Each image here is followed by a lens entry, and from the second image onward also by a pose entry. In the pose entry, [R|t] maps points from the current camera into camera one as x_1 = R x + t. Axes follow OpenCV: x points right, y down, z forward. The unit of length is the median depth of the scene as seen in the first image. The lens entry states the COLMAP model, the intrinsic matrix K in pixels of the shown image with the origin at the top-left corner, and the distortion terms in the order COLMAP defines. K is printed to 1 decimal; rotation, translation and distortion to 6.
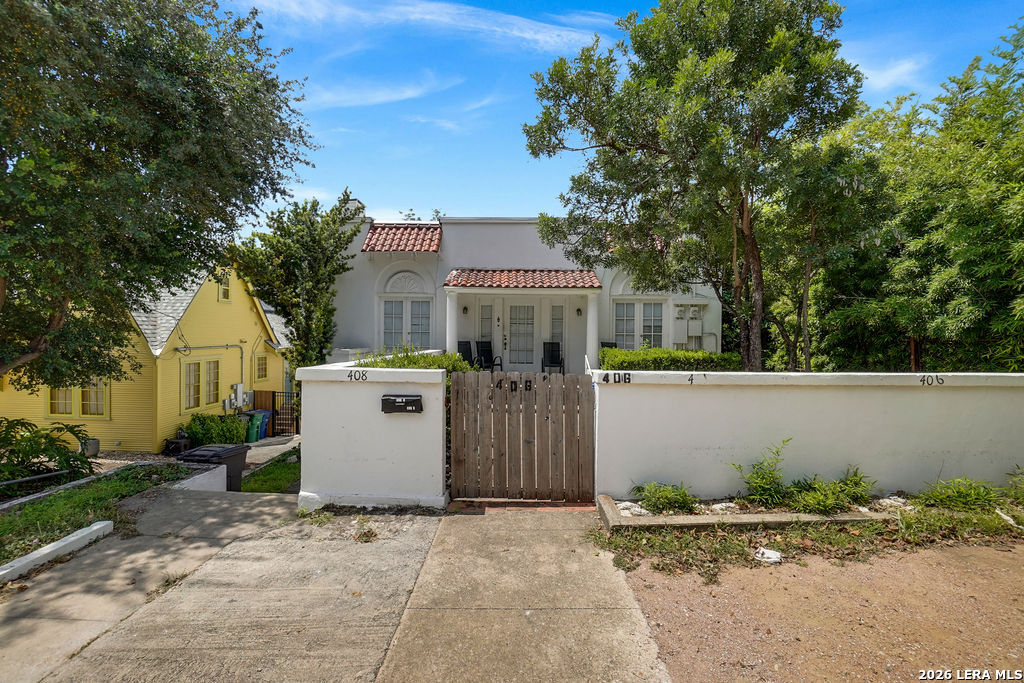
lens RADIAL K [[484.0, 0, 511.6], [0, 484.0, 346.3], [0, 0, 1]] dist [0.000234, 0.000014]
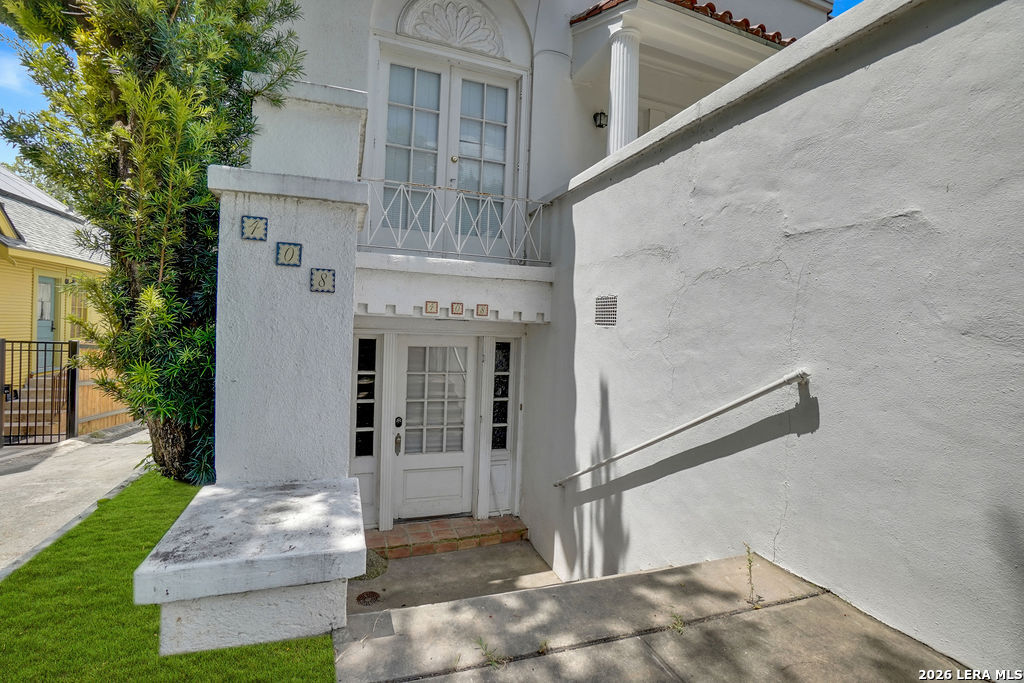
lens RADIAL K [[442.0, 0, 508.4], [0, 442.0, 337.1], [0, 0, 1]] dist [-0.003203, -0.000204]
pose [[0.930423, 0.015065, 0.366177, -0.340630], [-0.017493, 0.999842, 0.003311, 0.126847], [-0.366070, -0.009486, 0.930539, 0.744160]]
